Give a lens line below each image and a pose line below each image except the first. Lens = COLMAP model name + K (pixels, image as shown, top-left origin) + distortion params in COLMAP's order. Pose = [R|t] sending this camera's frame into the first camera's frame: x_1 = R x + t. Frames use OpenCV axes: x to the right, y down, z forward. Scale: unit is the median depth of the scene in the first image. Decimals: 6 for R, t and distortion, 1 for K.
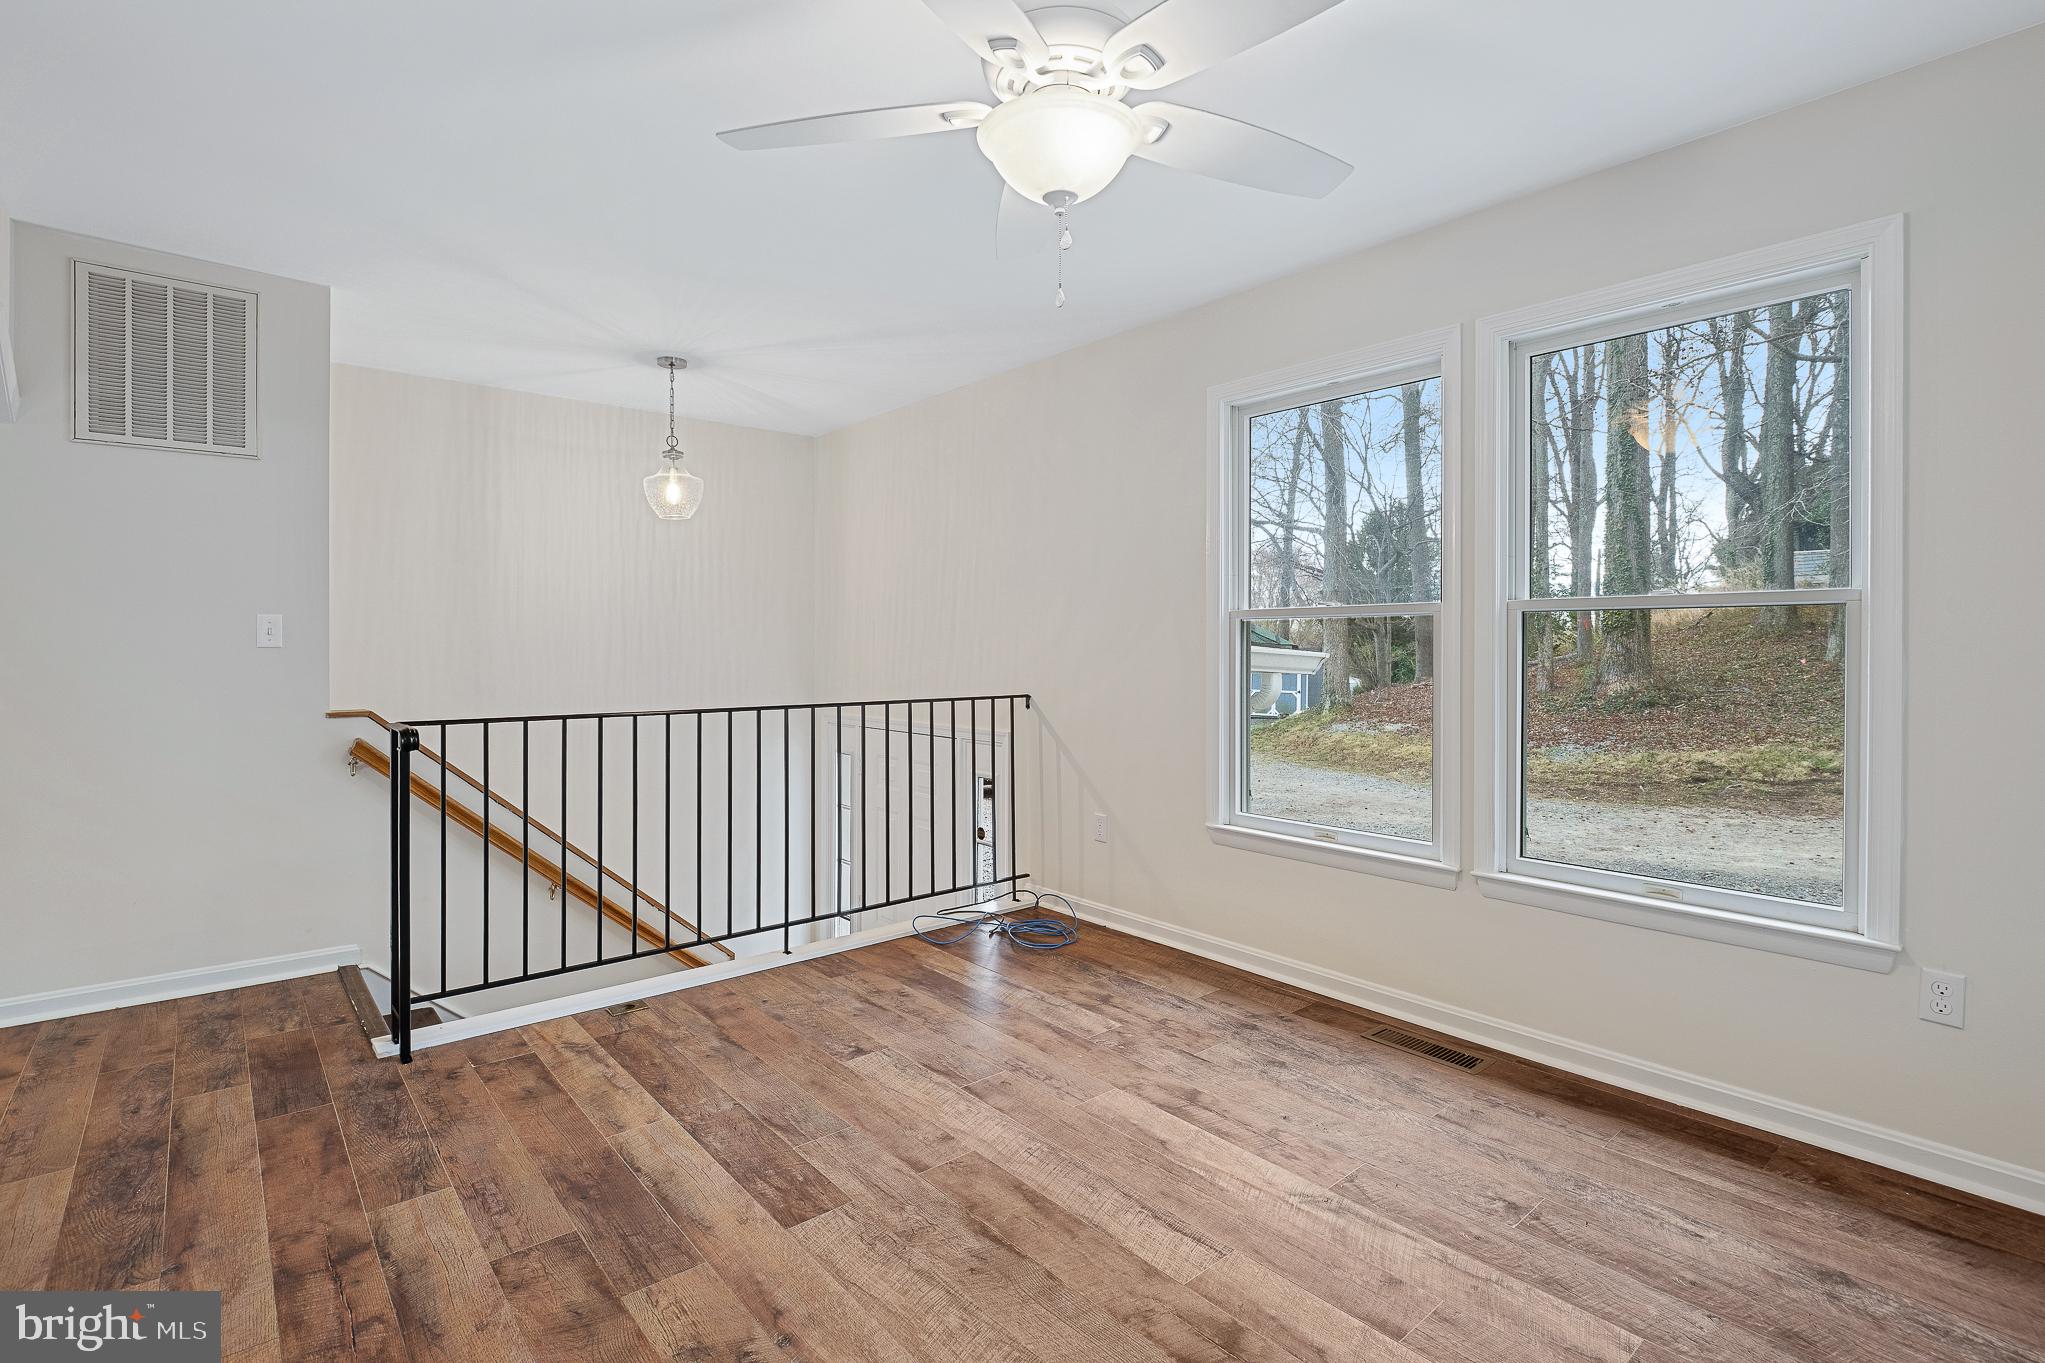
lens RADIAL K [[956.6, 0, 990.9], [0, 956.6, 644.4], [0, 0, 1]] dist [0.001198, -0.006615]
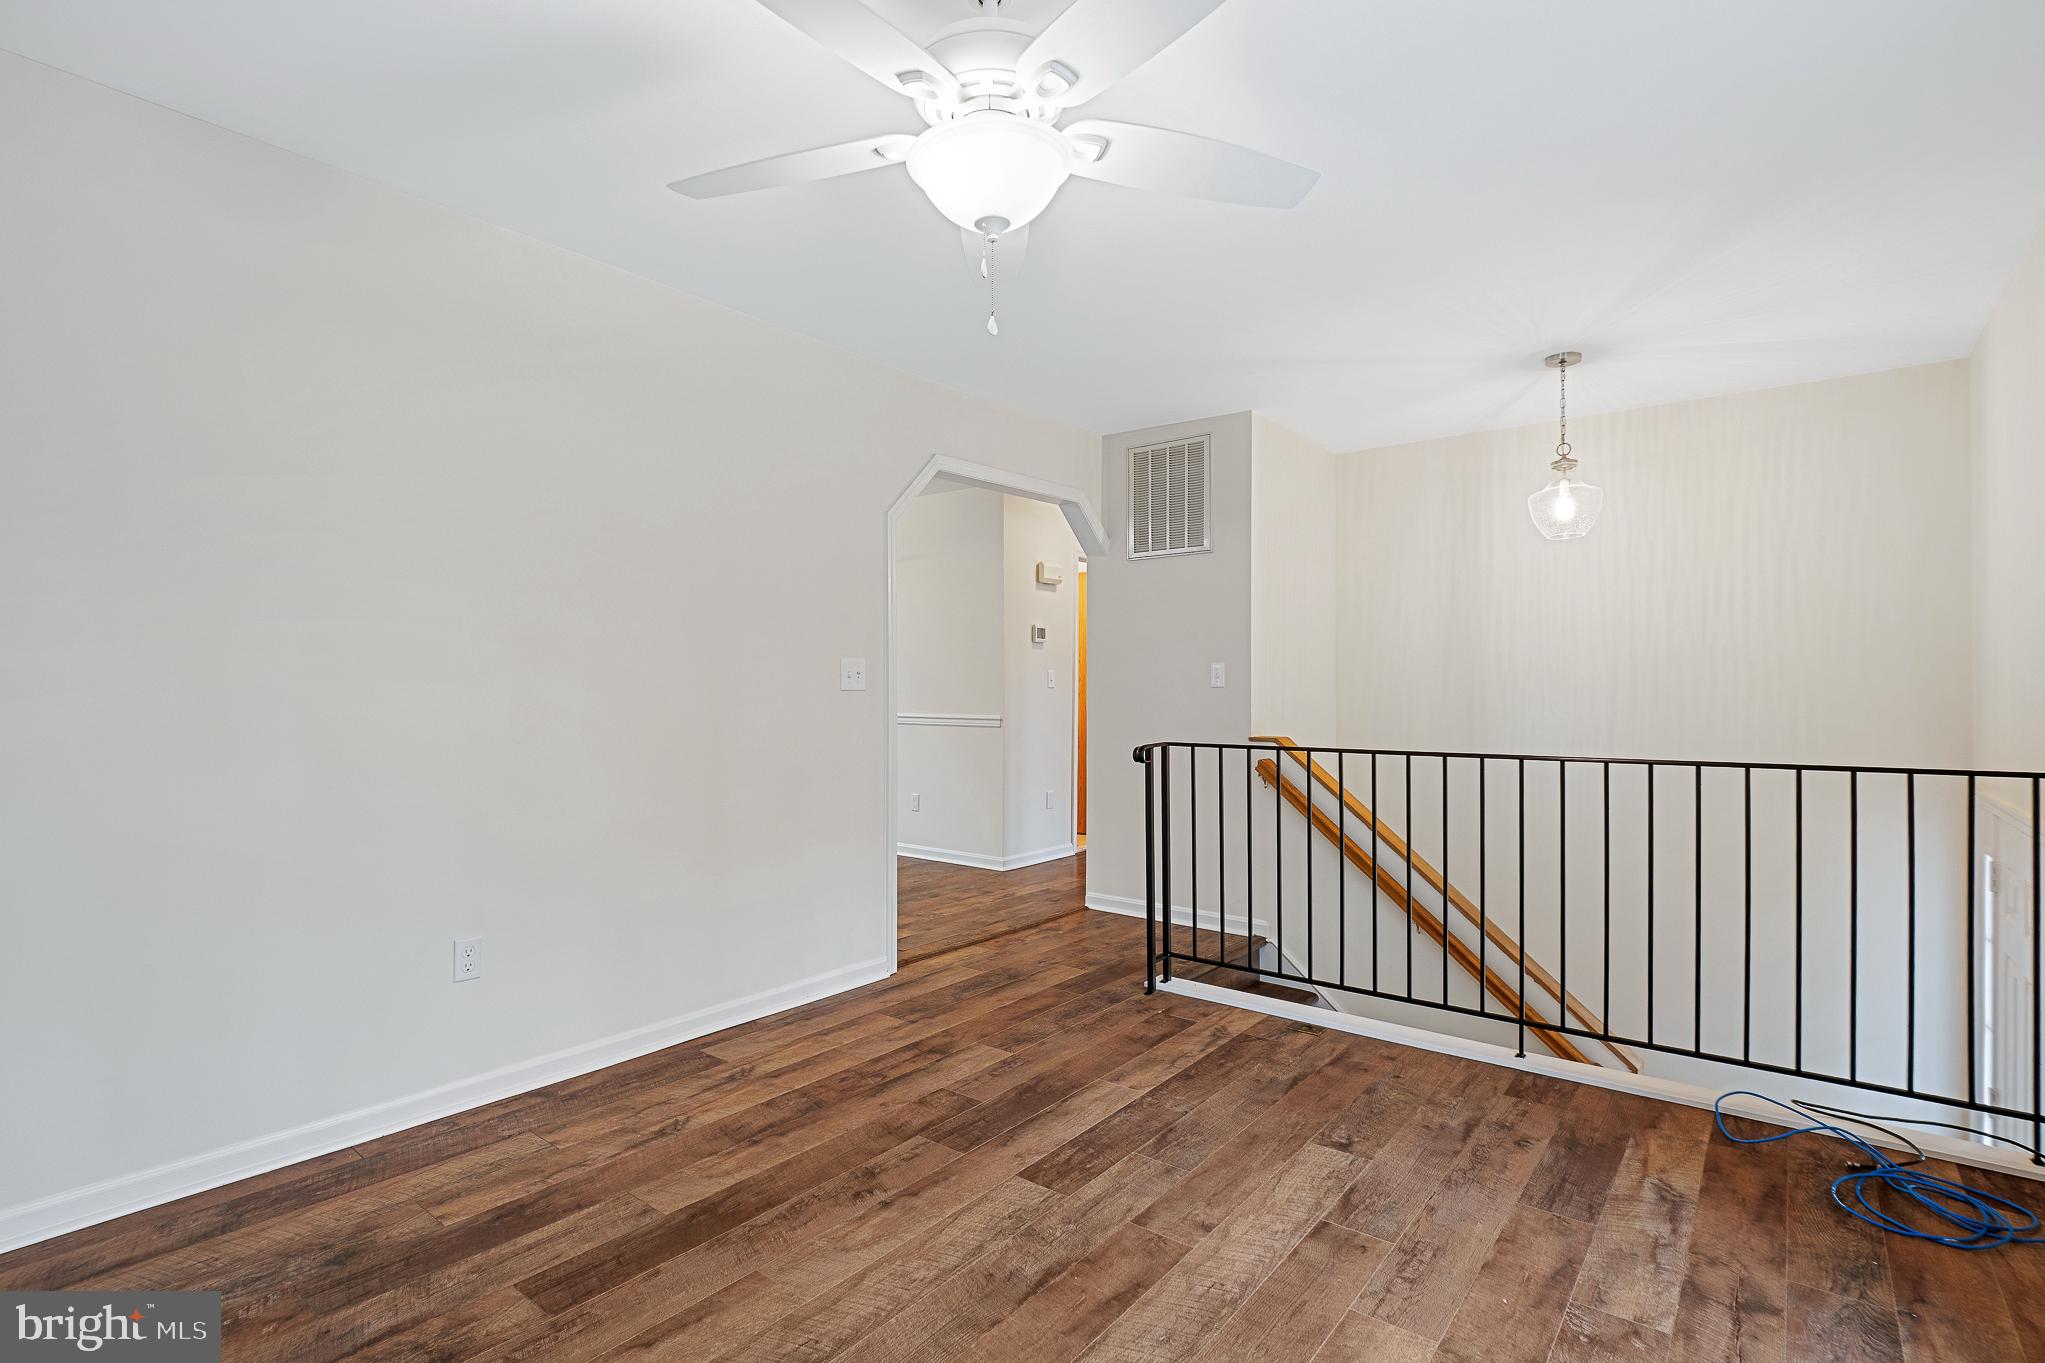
lens RADIAL K [[956.6, 0, 1009.5], [0, 956.6, 695.5], [0, 0, 1]] dist [0.001198, -0.006615]
pose [[0.200766, 0.005190, -0.979625, 0.799968], [0.008989, 0.999934, 0.007140, 0.001740], [0.979598, -0.010239, 0.200706, 0.635673]]
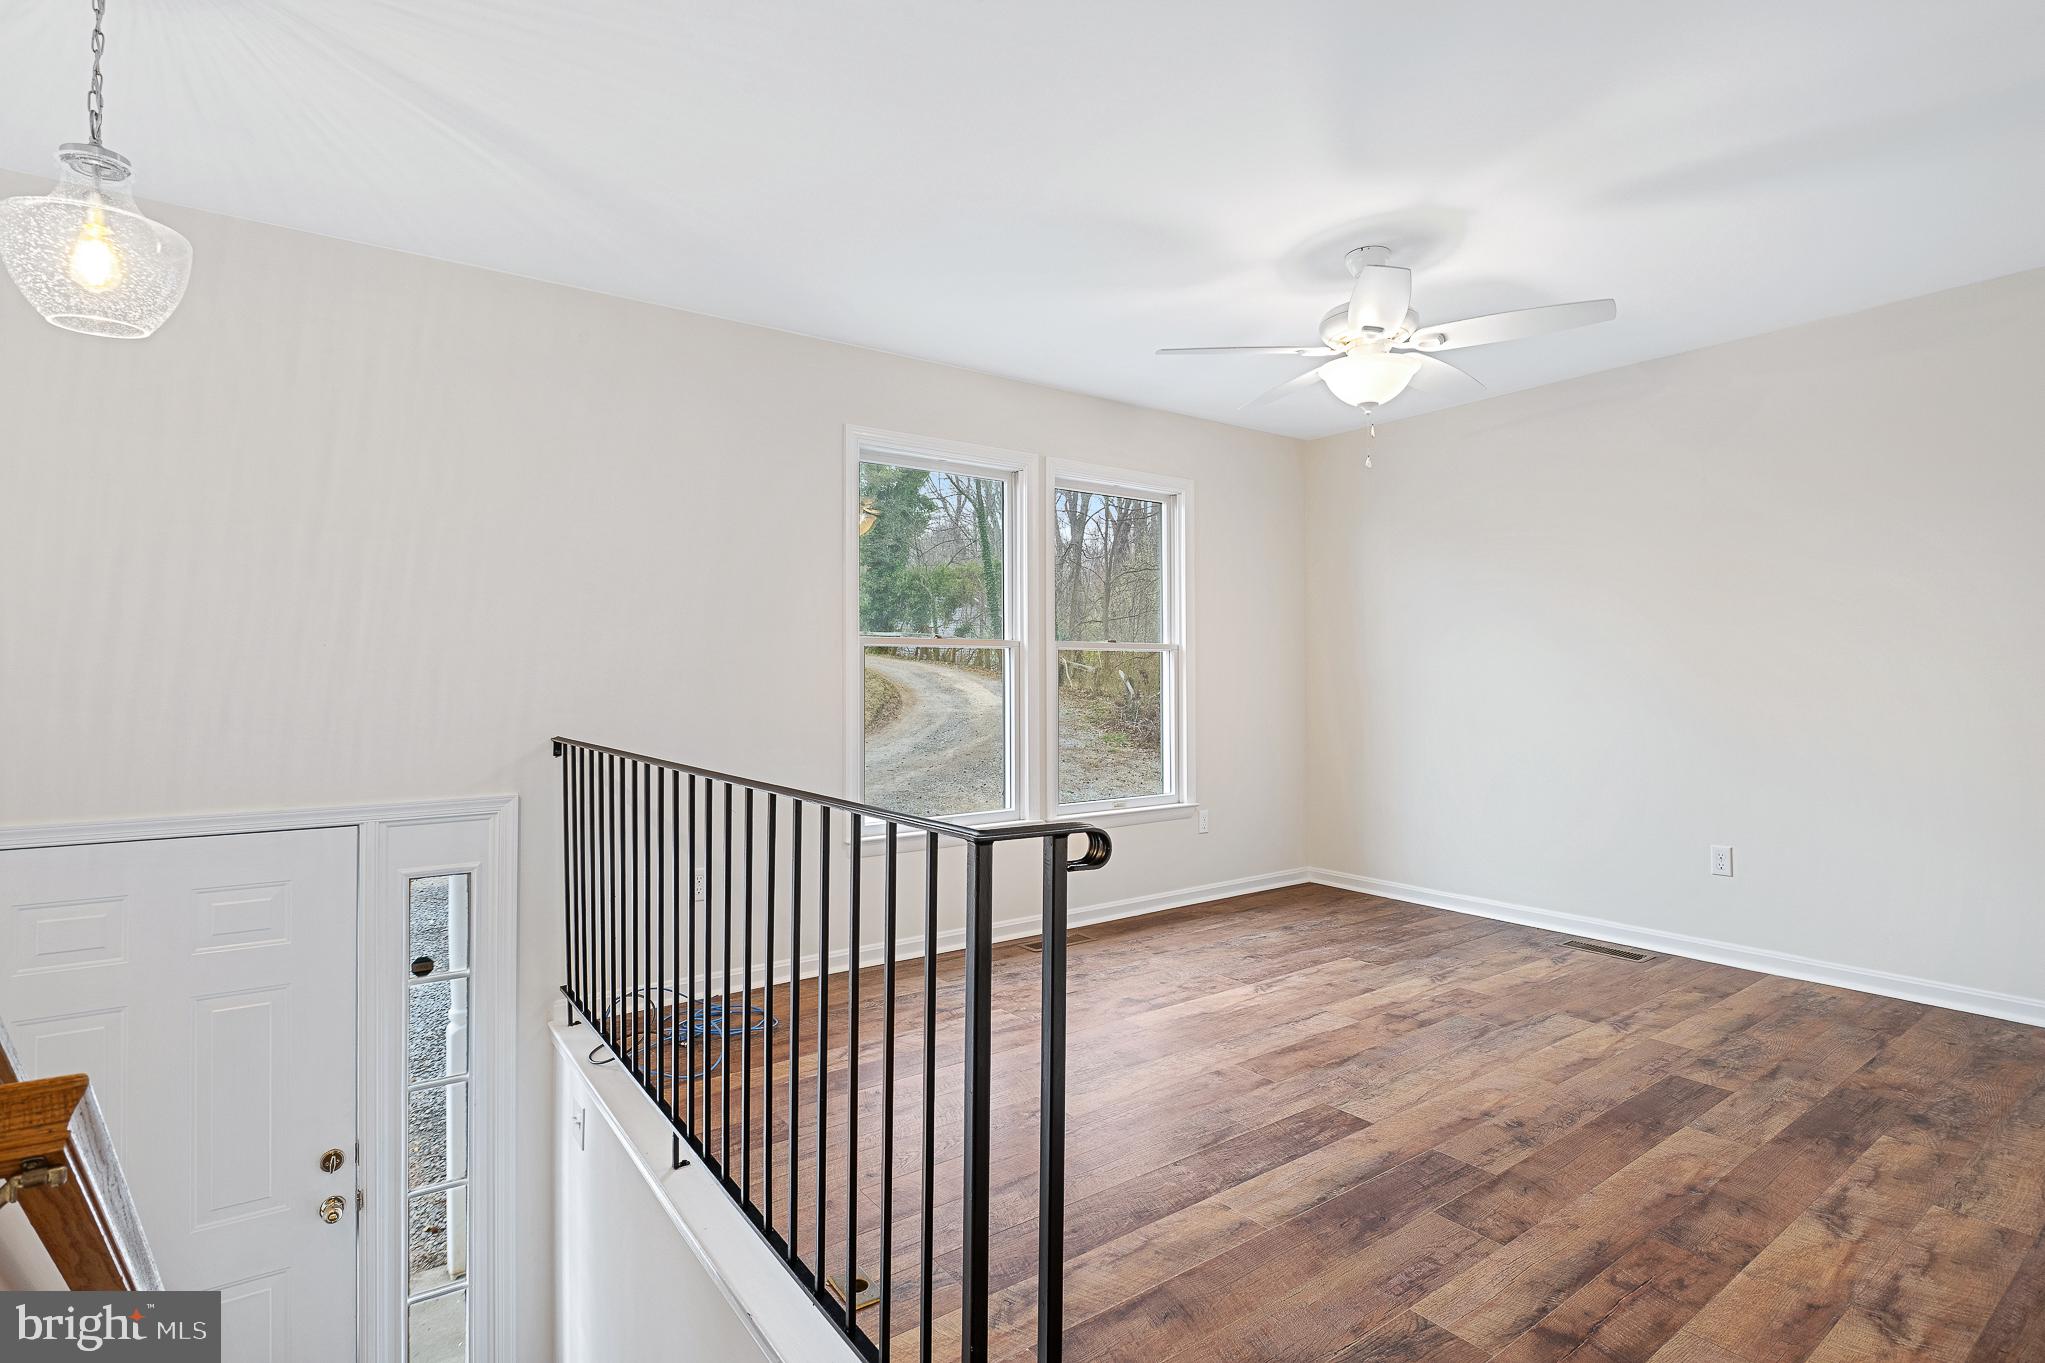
lens RADIAL K [[987.8, 0, 1015.8], [0, 987.8, 667.6], [0, 0, 1]] dist [-0.017804, 0.001458]
pose [[0.066334, 0.006996, 0.997773, -1.318071], [-0.006280, 0.999959, -0.006594, 0.006112], [-0.997778, -0.005828, 0.066375, 1.171098]]
